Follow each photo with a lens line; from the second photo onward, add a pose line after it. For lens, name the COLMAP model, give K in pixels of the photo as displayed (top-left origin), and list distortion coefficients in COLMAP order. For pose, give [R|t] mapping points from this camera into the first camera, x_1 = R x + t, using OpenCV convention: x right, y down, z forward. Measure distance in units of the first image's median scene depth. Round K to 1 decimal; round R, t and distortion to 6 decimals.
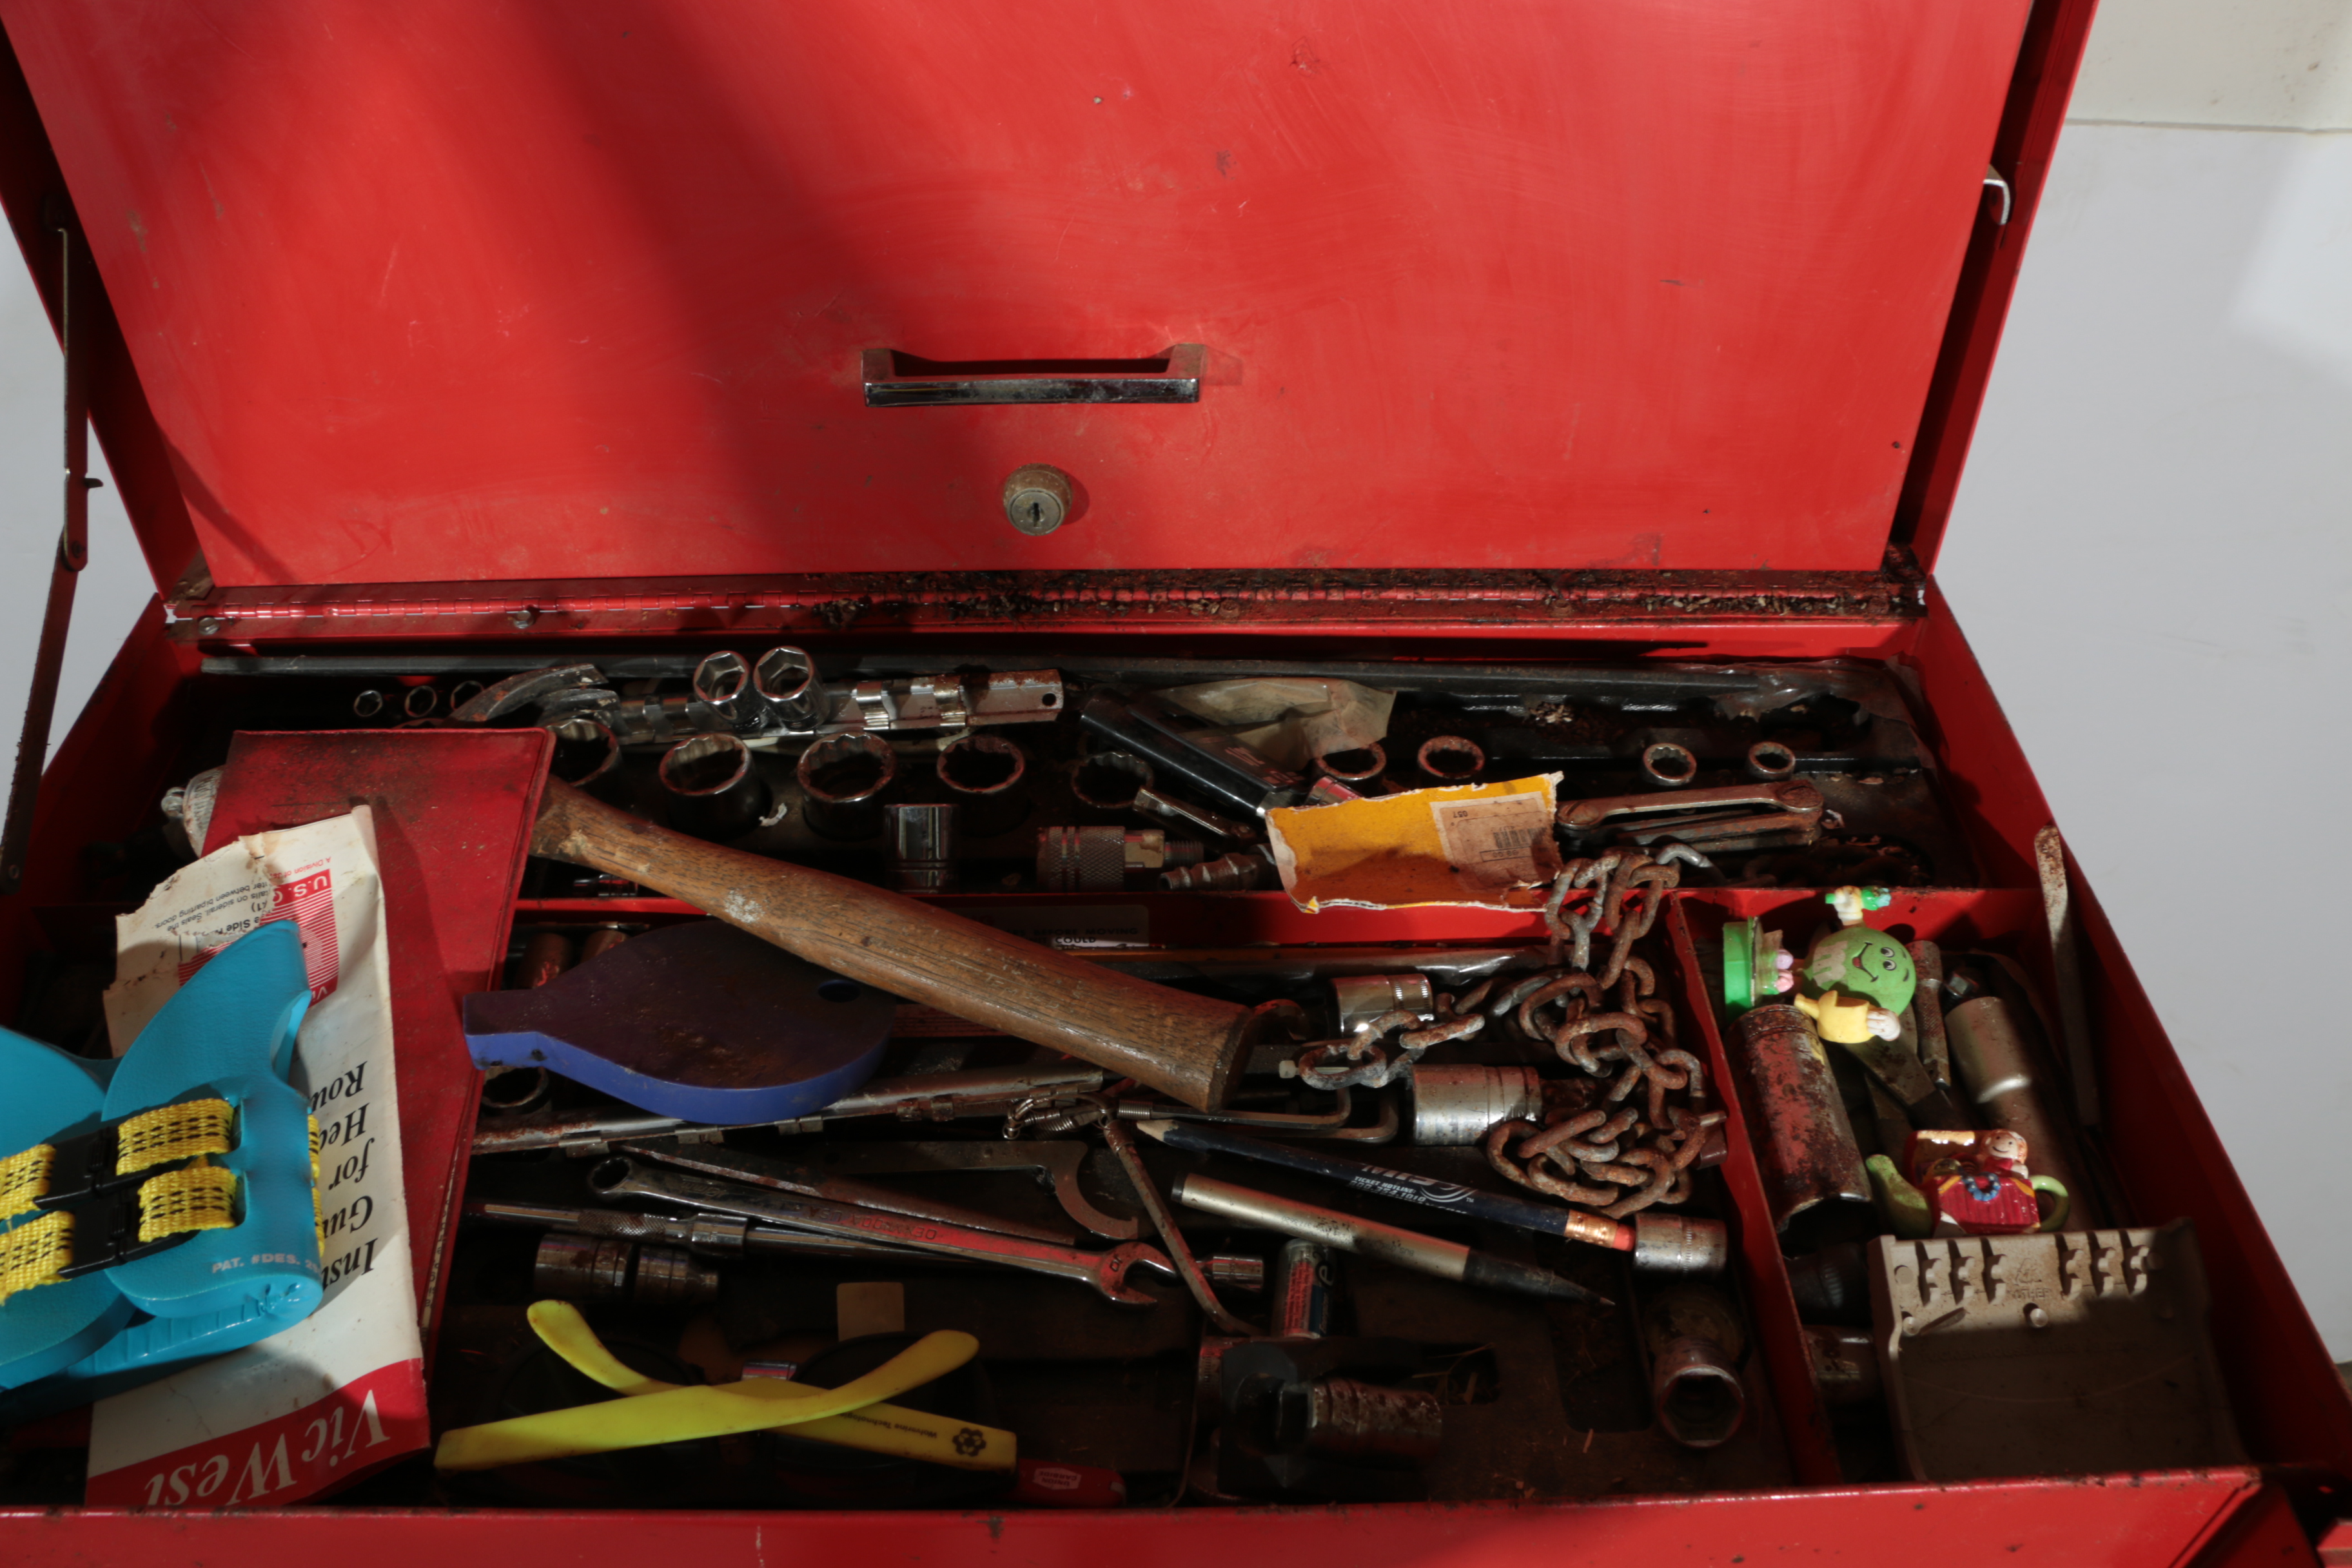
lens RADIAL K [[1878.5, 0, 1176.0], [0, 1878.5, 805.8], [0, 0, 1]] dist [-0.191590, 0.151210]
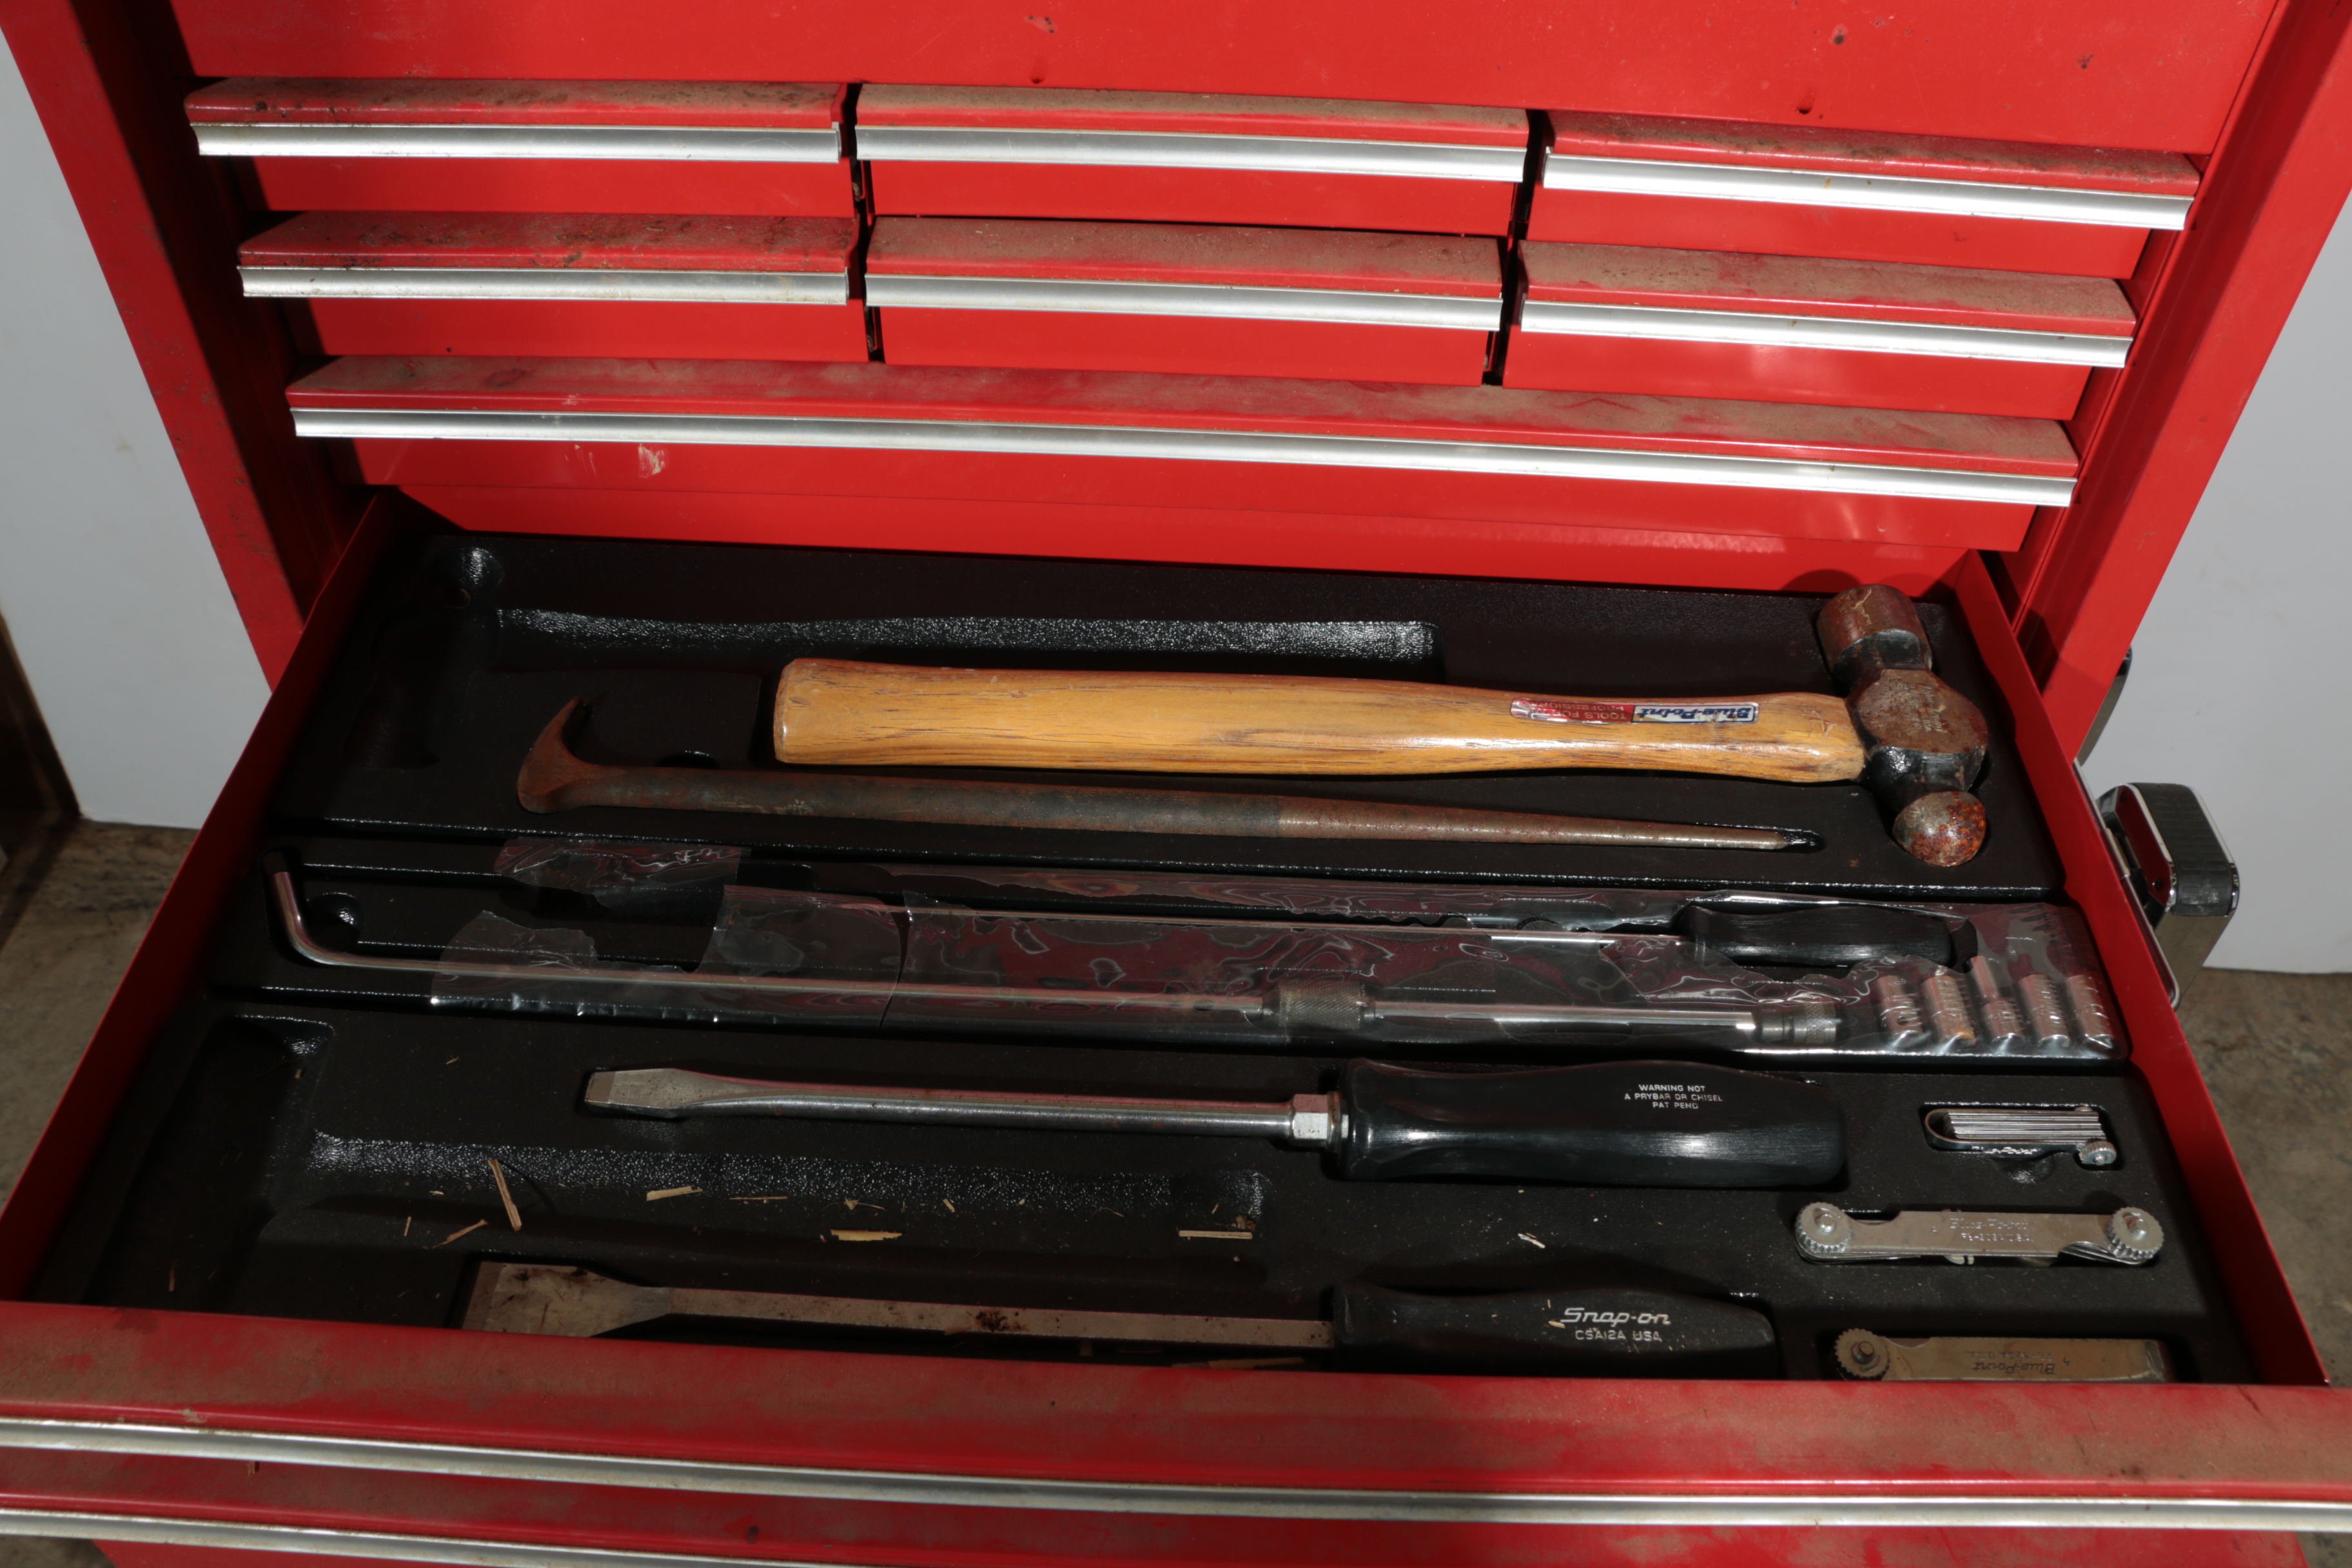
lens RADIAL K [[1881.9, 0, 1173.8], [0, 1881.9, 805.7], [0, 0, 1]] dist [-0.186932, 0.147315]
pose [[0.998500, 0.051091, -0.019679, -0.049635], [-0.050454, 0.998226, 0.031623, 0.754760], [0.021260, -0.030583, 0.999306, -0.130877]]
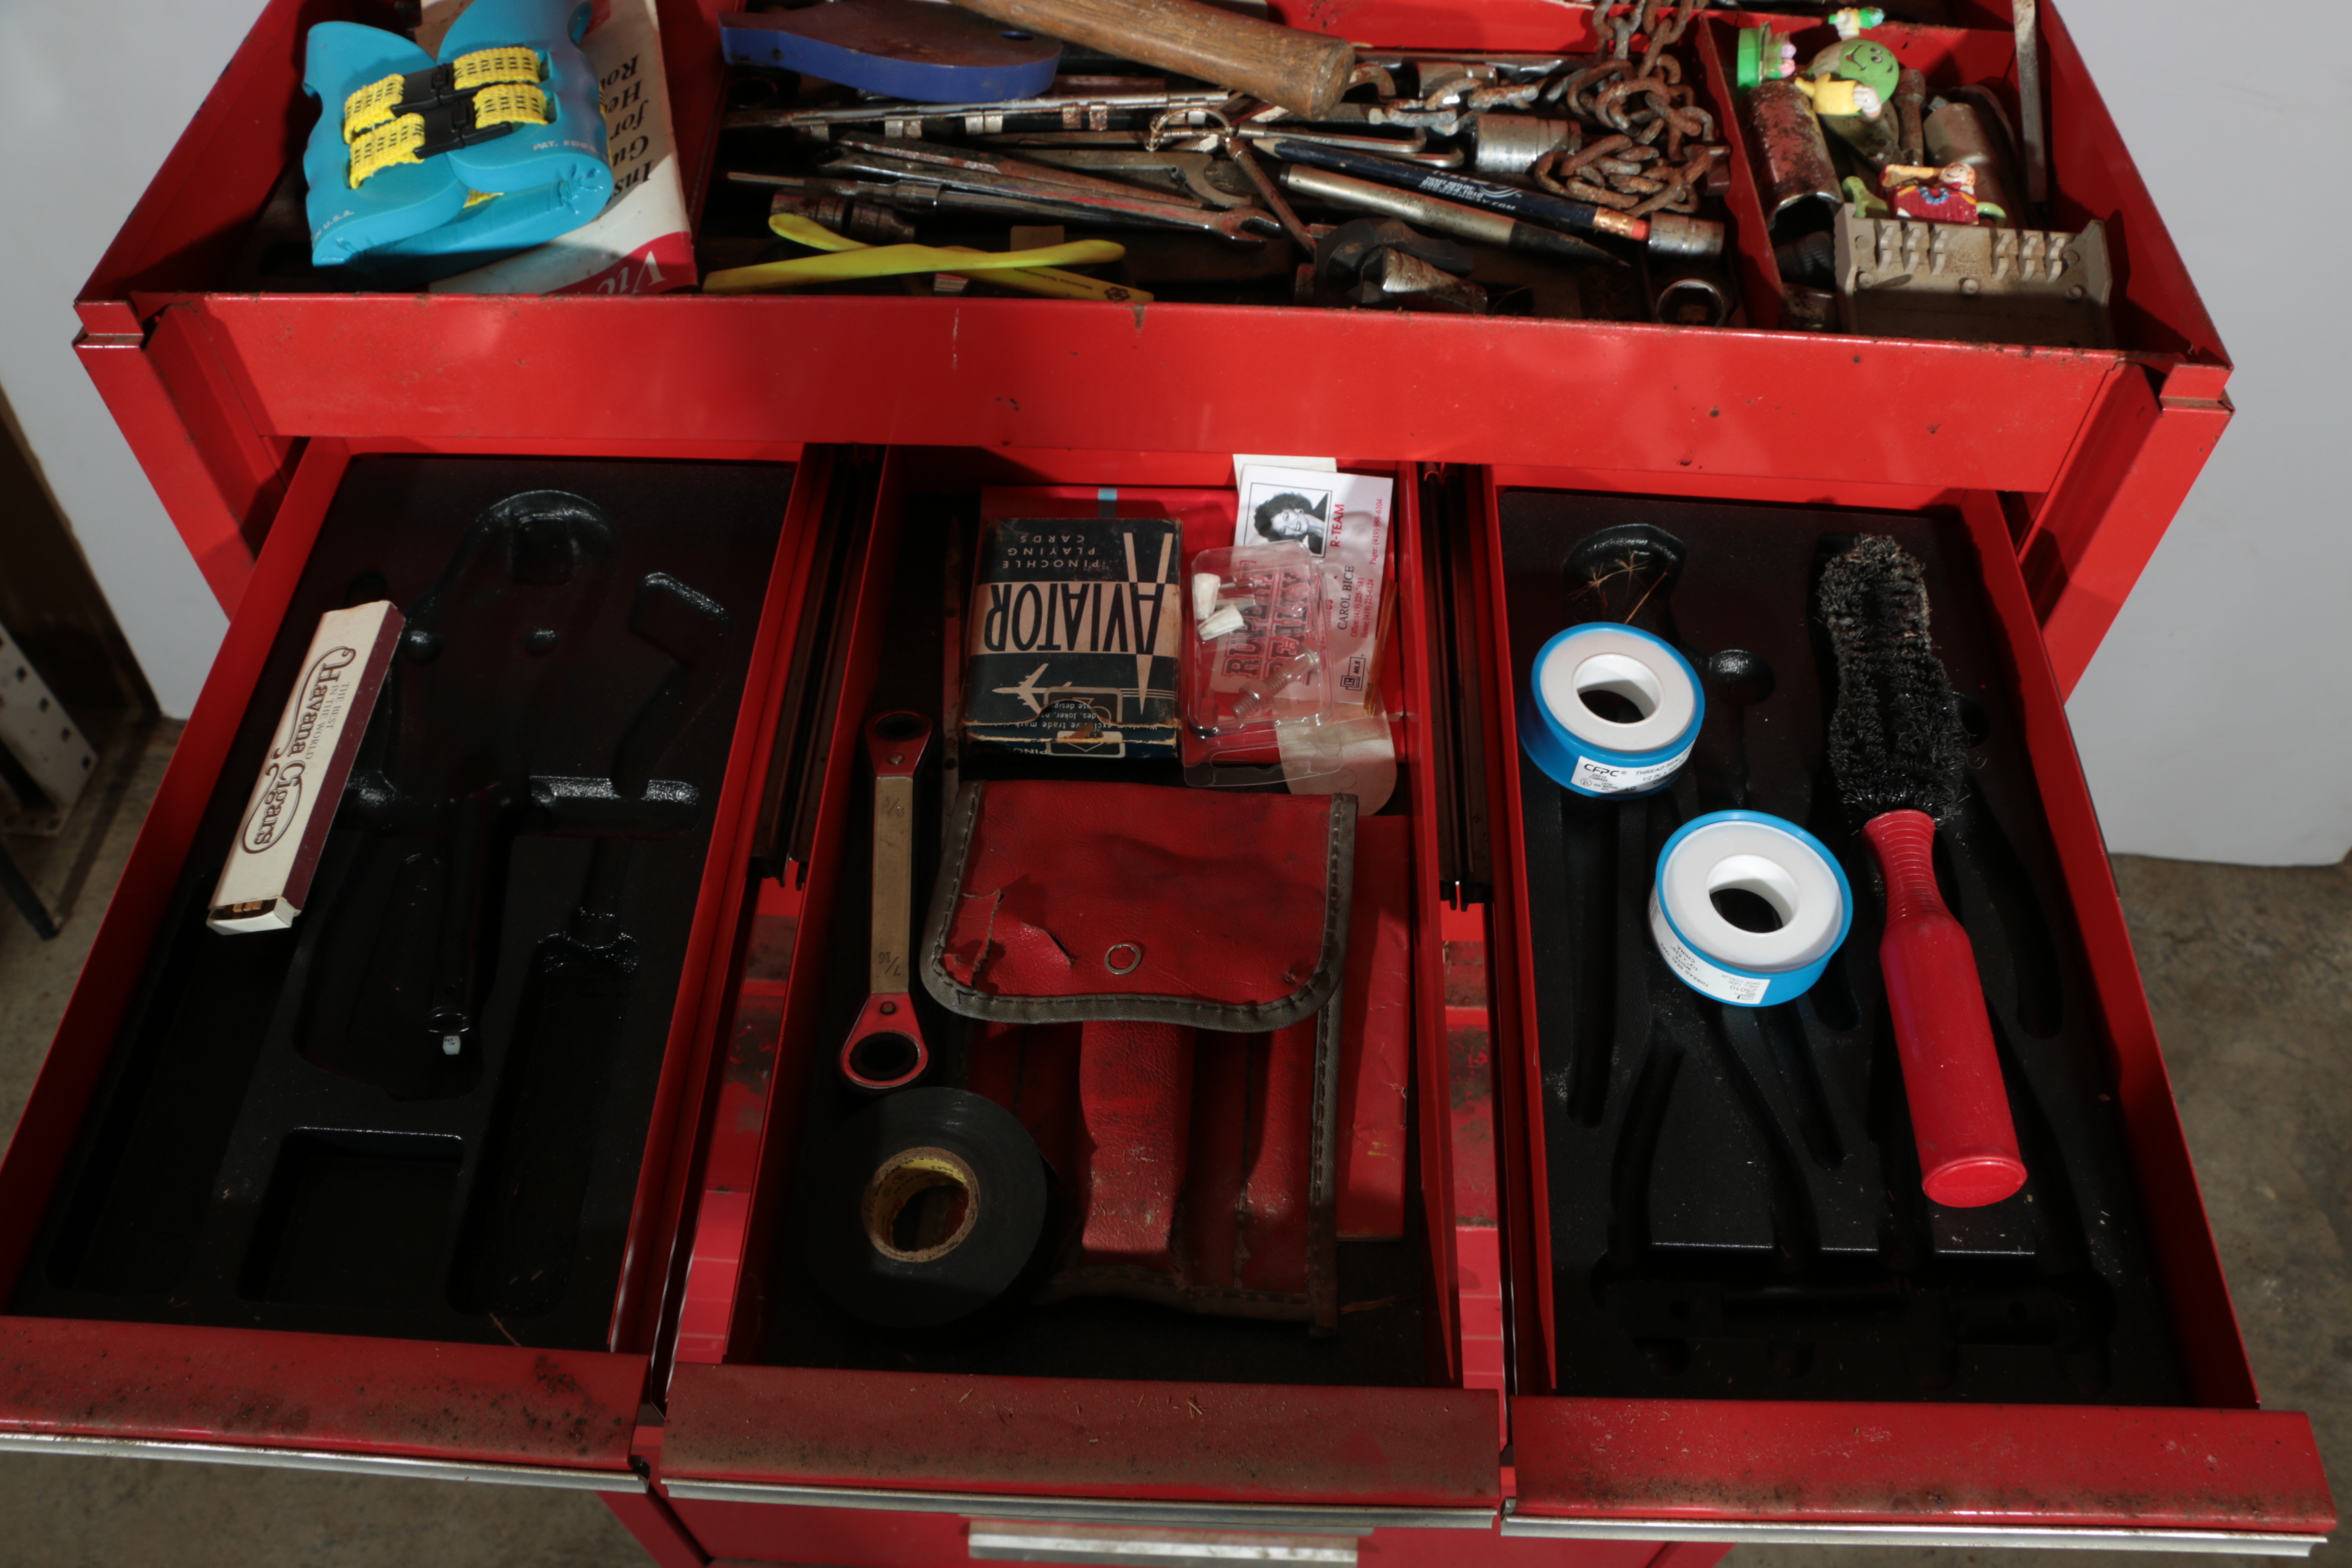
lens RADIAL K [[1878.5, 0, 1176.0], [0, 1878.5, 805.8], [0, 0, 1]] dist [-0.191590, 0.151210]
pose [[0.998034, 0.051994, -0.034992, -0.006784], [-0.045093, 0.983497, 0.175215, 0.410769], [0.043525, -0.173293, 0.983908, -0.292858]]
